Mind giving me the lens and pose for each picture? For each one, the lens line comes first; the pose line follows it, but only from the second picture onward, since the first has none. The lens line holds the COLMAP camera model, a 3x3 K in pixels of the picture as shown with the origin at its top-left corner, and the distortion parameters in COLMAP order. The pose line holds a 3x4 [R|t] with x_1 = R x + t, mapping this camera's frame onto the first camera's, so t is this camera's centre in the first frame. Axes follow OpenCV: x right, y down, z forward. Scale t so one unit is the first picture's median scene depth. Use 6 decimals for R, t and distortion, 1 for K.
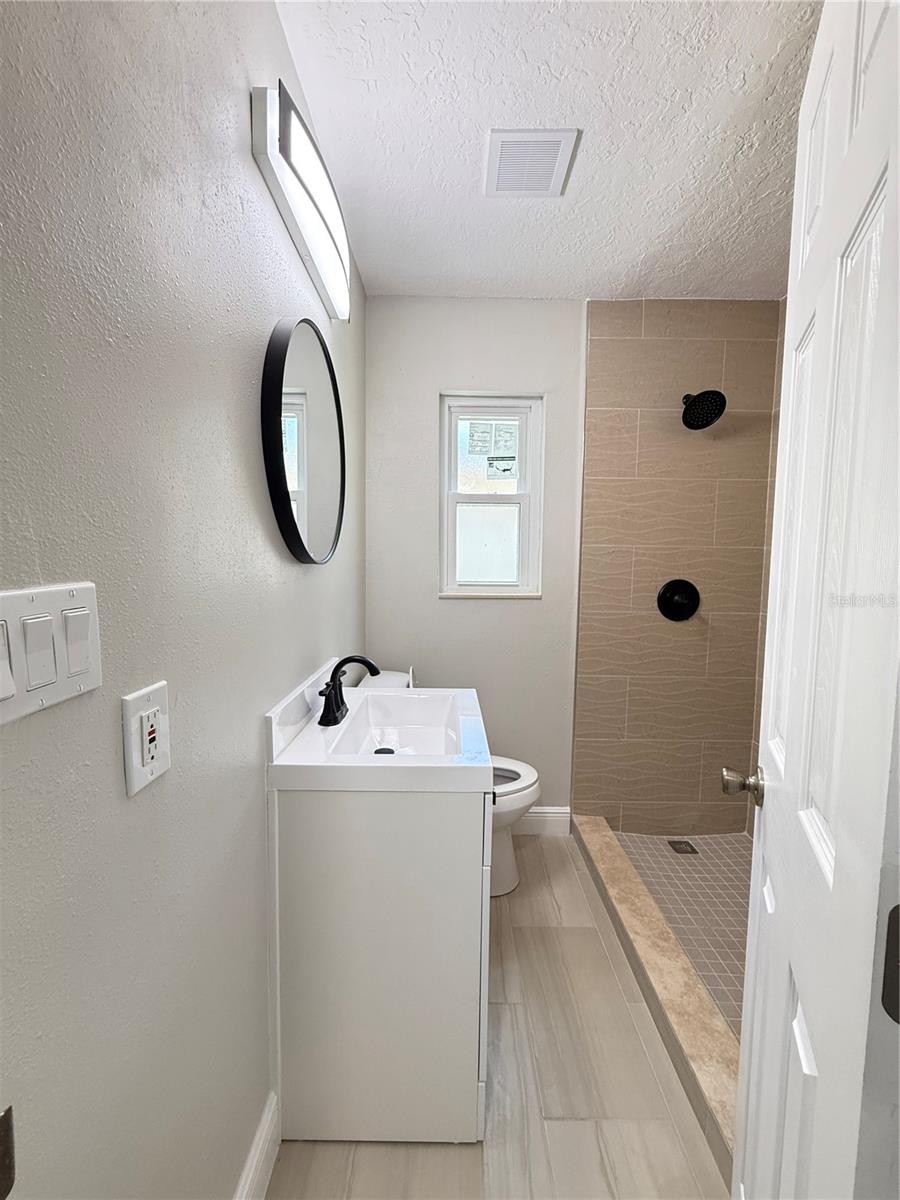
lens RADIAL K [[477.9, 0, 449.4], [0, 477.9, 602.5], [0, 0, 1]] dist [-0.002607, -0.000517]
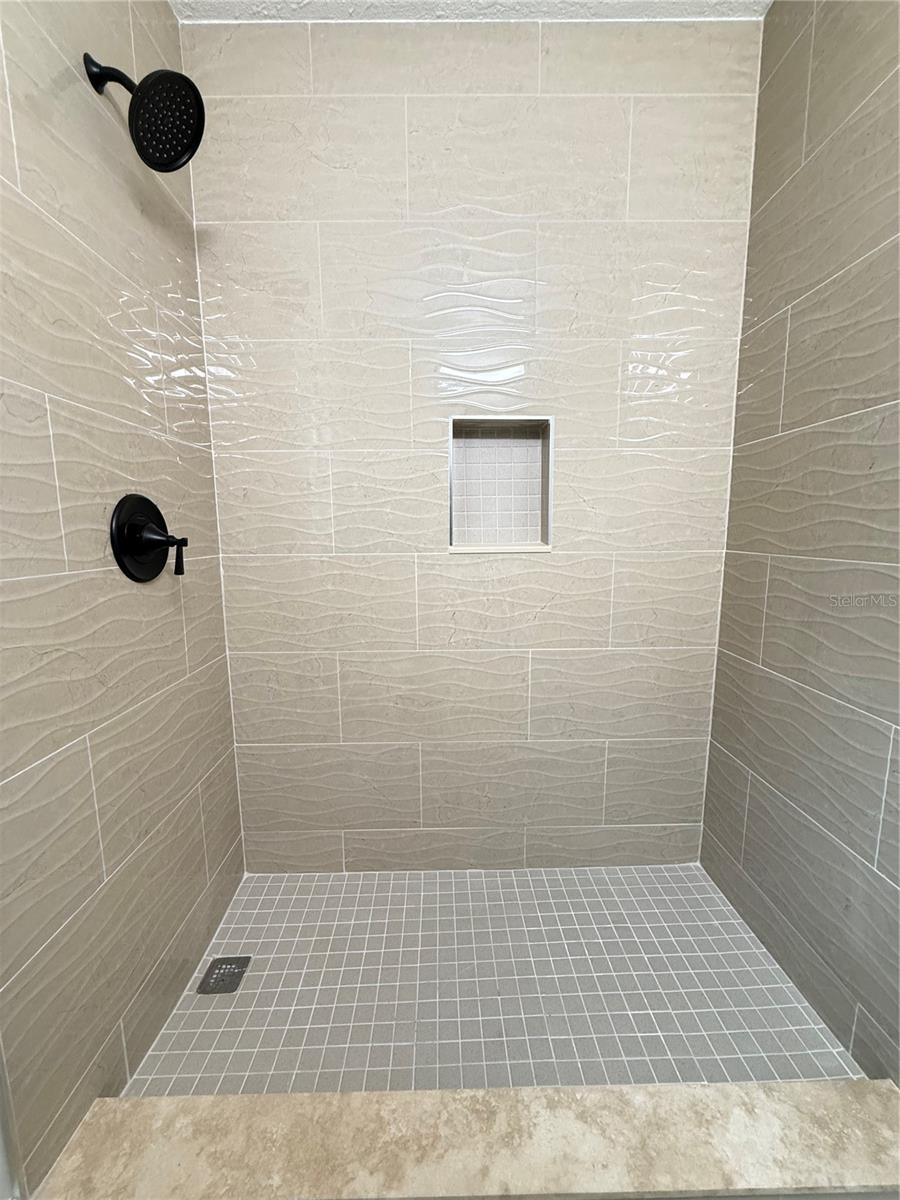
lens RADIAL K [[477.9, 0, 450.2], [0, 477.9, 598.8], [0, 0, 1]] dist [-0.002607, -0.000517]
pose [[-0.025264, -0.154650, 0.987646, -0.010075], [0.082797, 0.984243, 0.156235, 0.005775], [-0.996246, 0.085721, -0.012062, 0.728141]]
